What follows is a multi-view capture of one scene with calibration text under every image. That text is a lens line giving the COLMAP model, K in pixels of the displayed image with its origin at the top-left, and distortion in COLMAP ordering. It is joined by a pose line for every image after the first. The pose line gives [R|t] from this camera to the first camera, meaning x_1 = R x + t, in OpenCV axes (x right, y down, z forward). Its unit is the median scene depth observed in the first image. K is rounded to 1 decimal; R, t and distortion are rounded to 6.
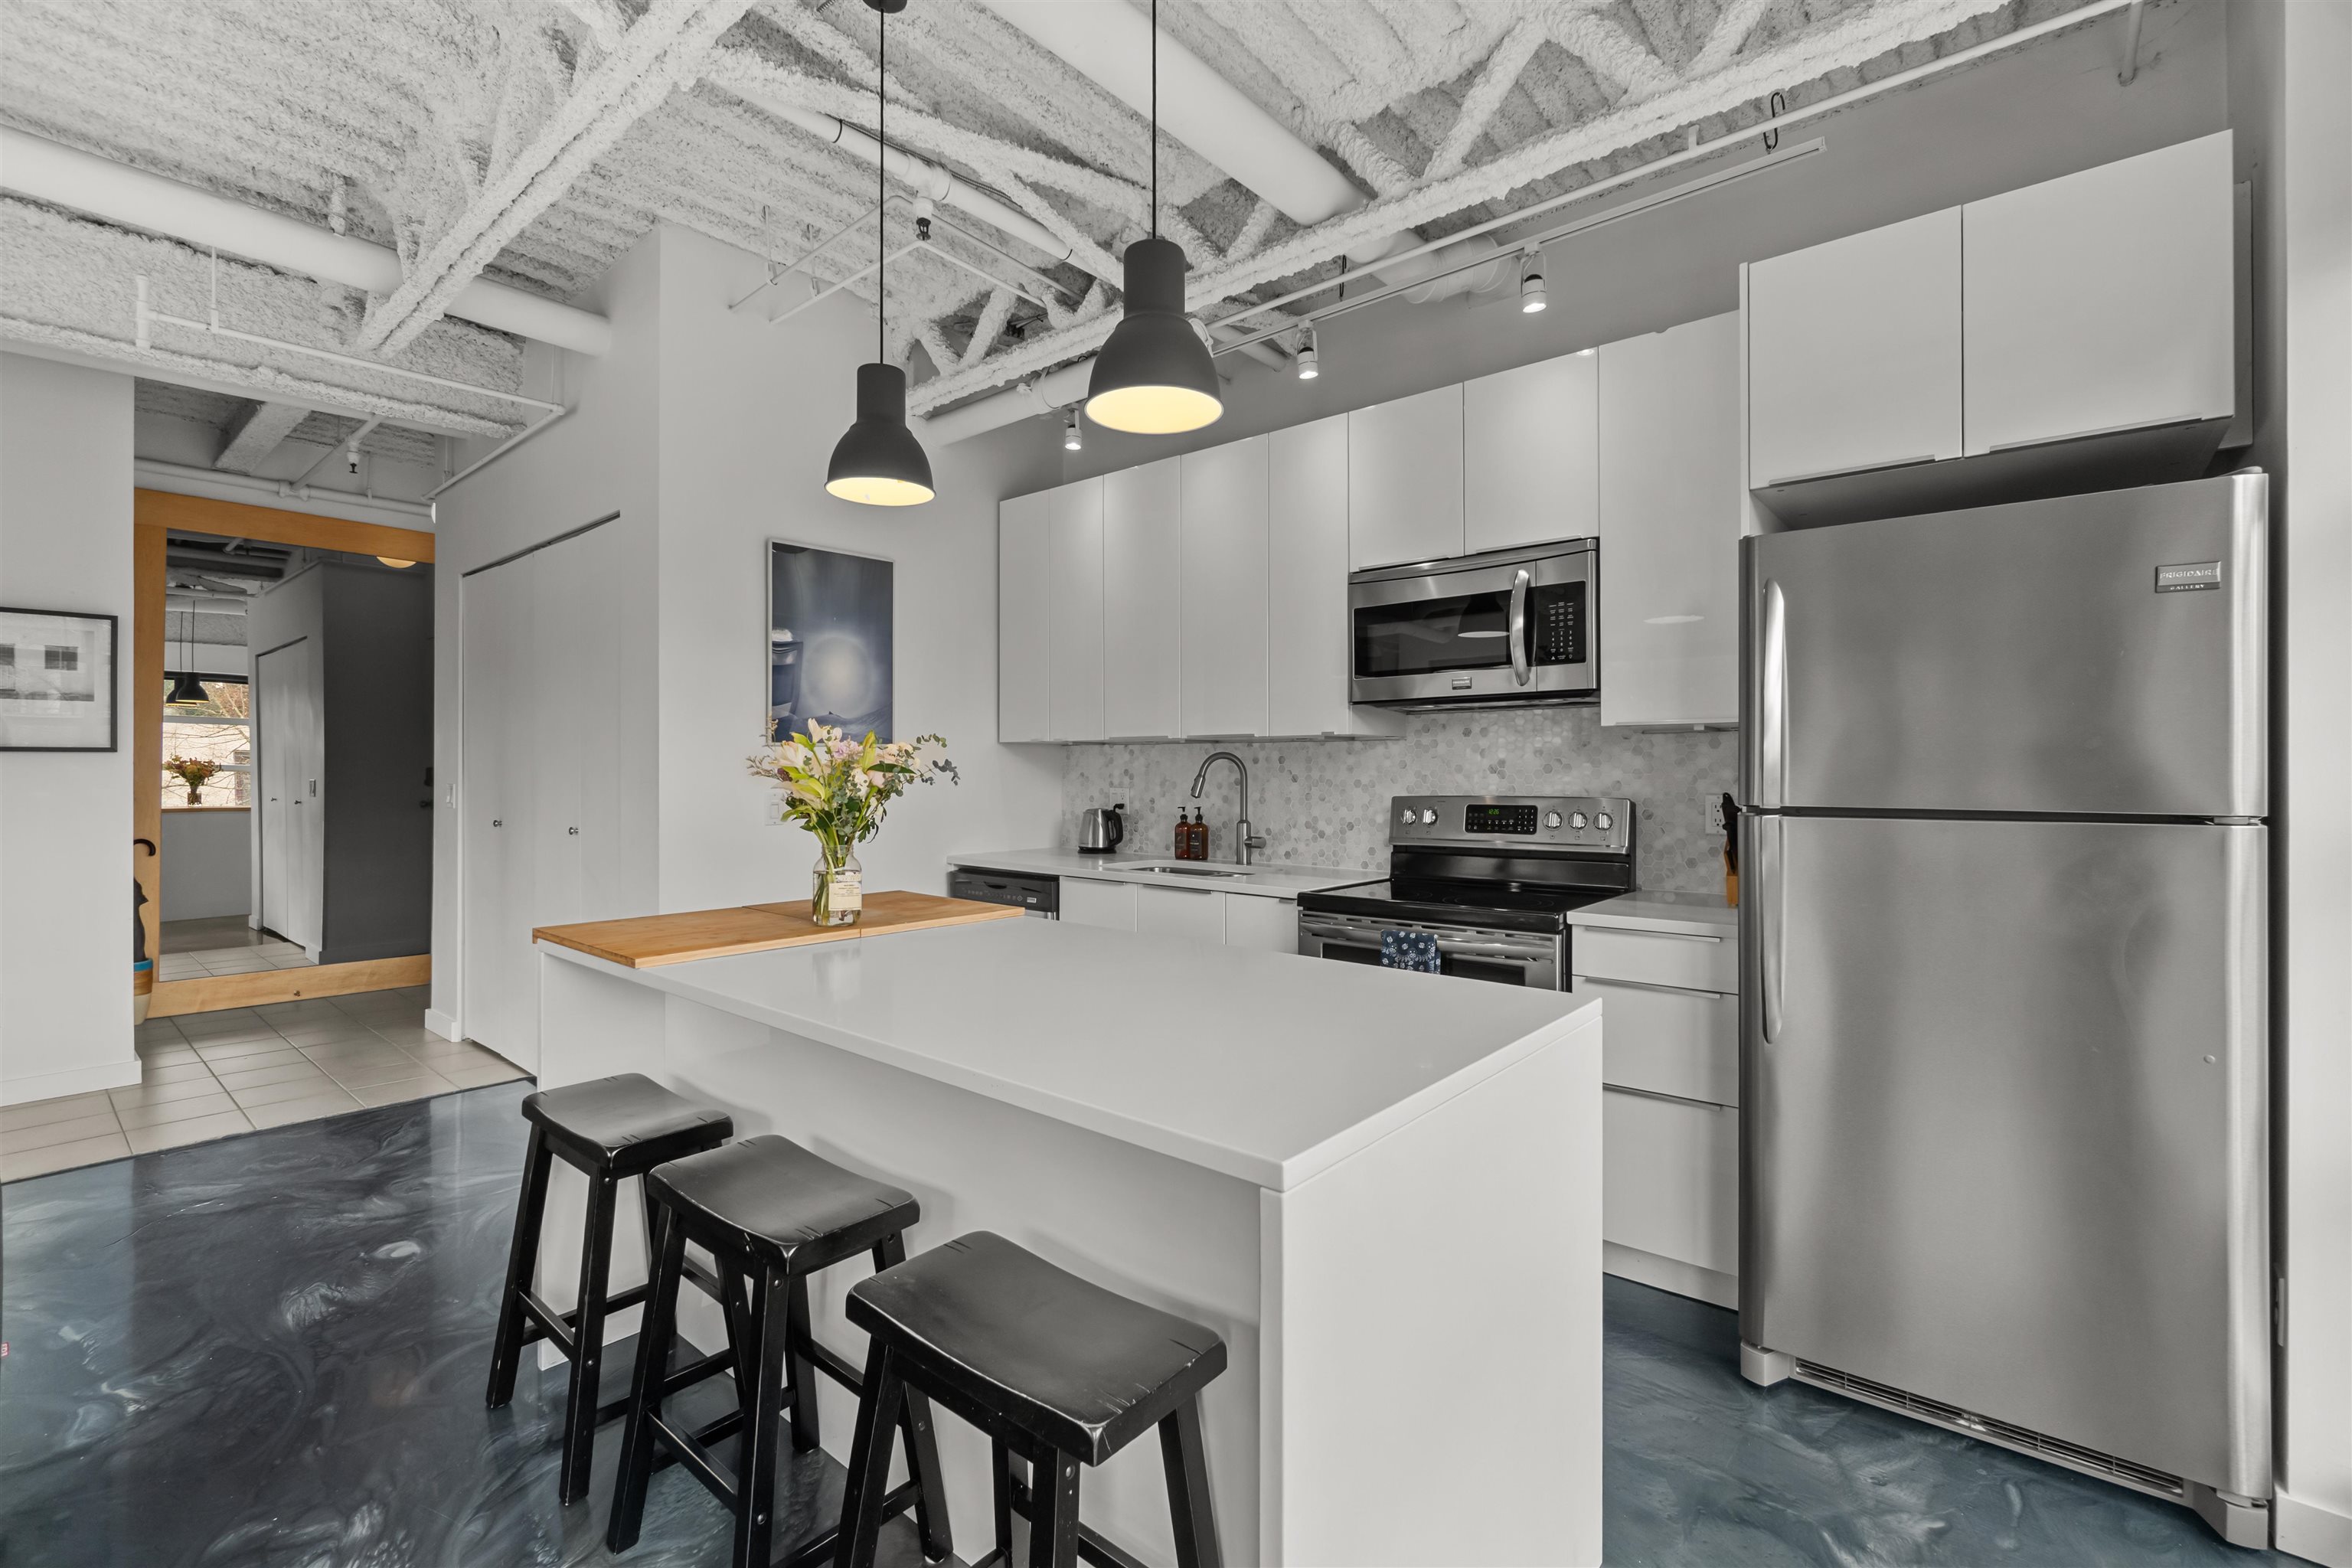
lens RADIAL K [[1022.2, 0, 1162.3], [0, 1022.2, 770.9], [0, 0, 1]] dist [-0.010173, -0.000218]
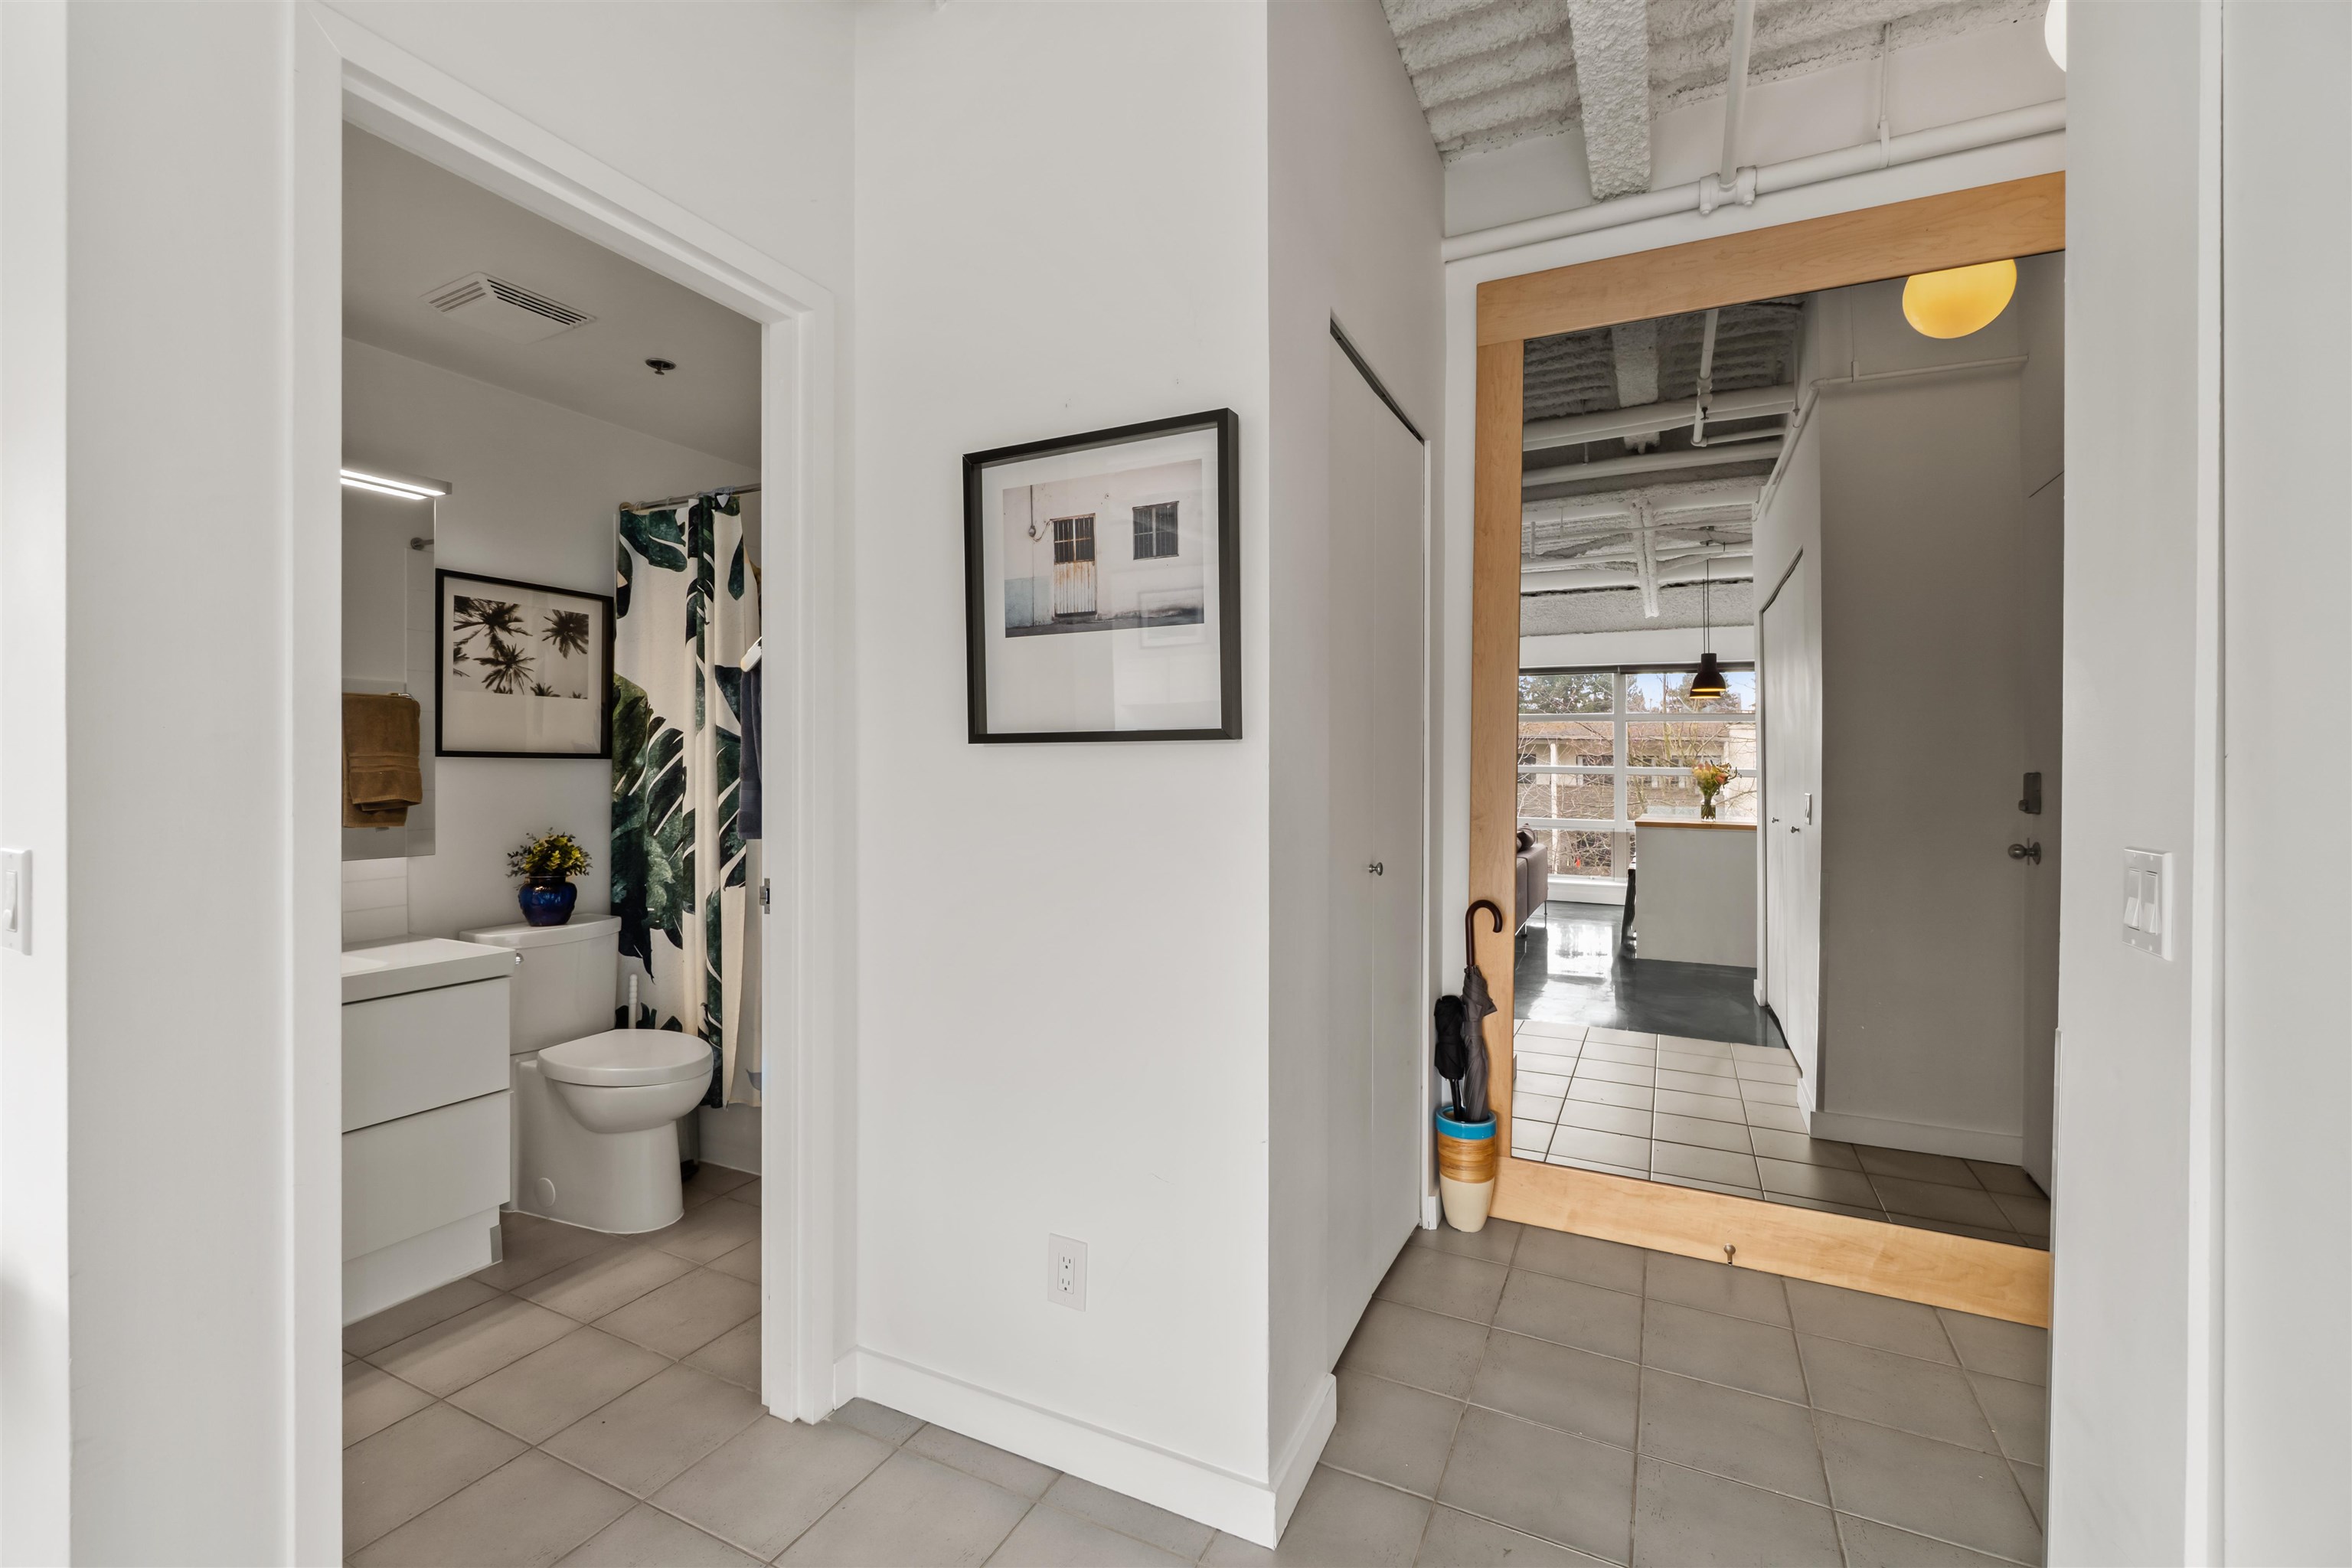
lens RADIAL K [[1016.5, 0, 1169.7], [0, 1016.5, 777.8], [0, 0, 1]] dist [-0.004328, 0.000456]
pose [[0.241028, 0.005020, -0.970505, -0.675955], [-0.001022, 0.999987, 0.004919, -0.005235], [0.970518, -0.000193, 0.241030, 0.932731]]
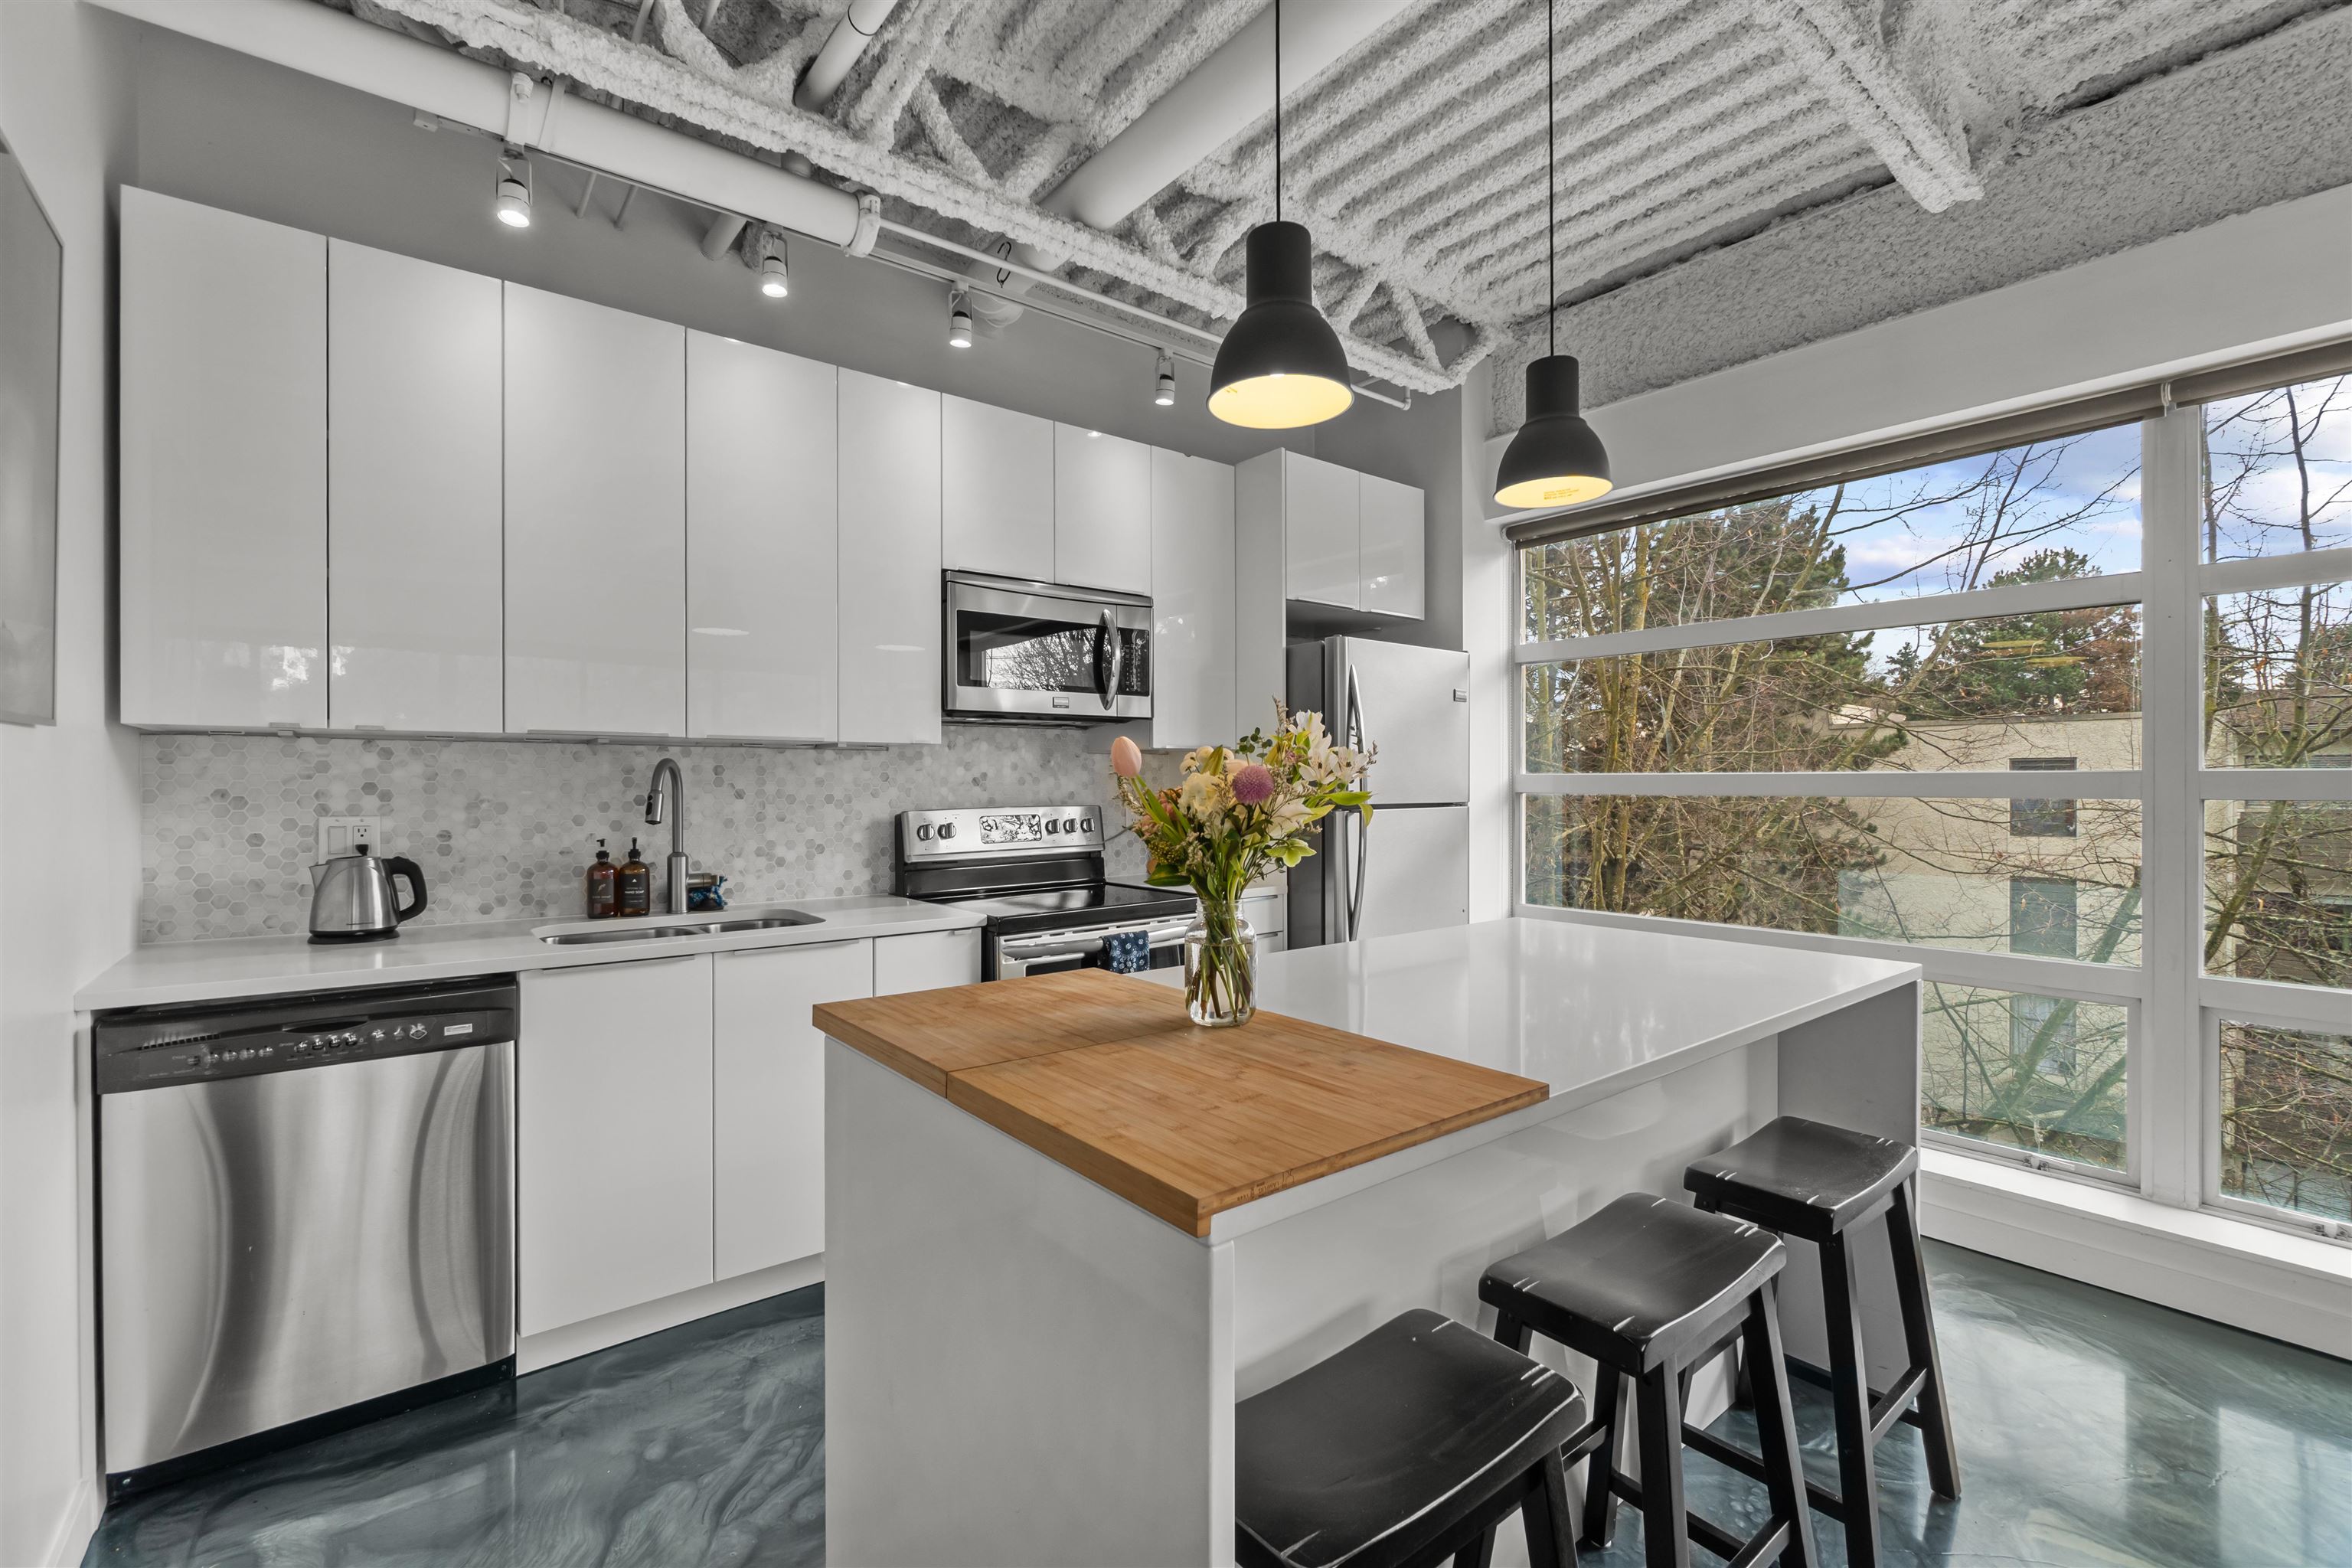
lens RADIAL K [[1014.9, 0, 1167.5], [0, 1014.9, 783.3], [0, 0, 1]] dist [-0.001711, 0.000352]
pose [[0.196763, -0.003695, 0.980444, -0.593291], [0.000579, 0.999993, 0.003652, -0.003670], [-0.980451, -0.000151, 0.196763, 0.549797]]
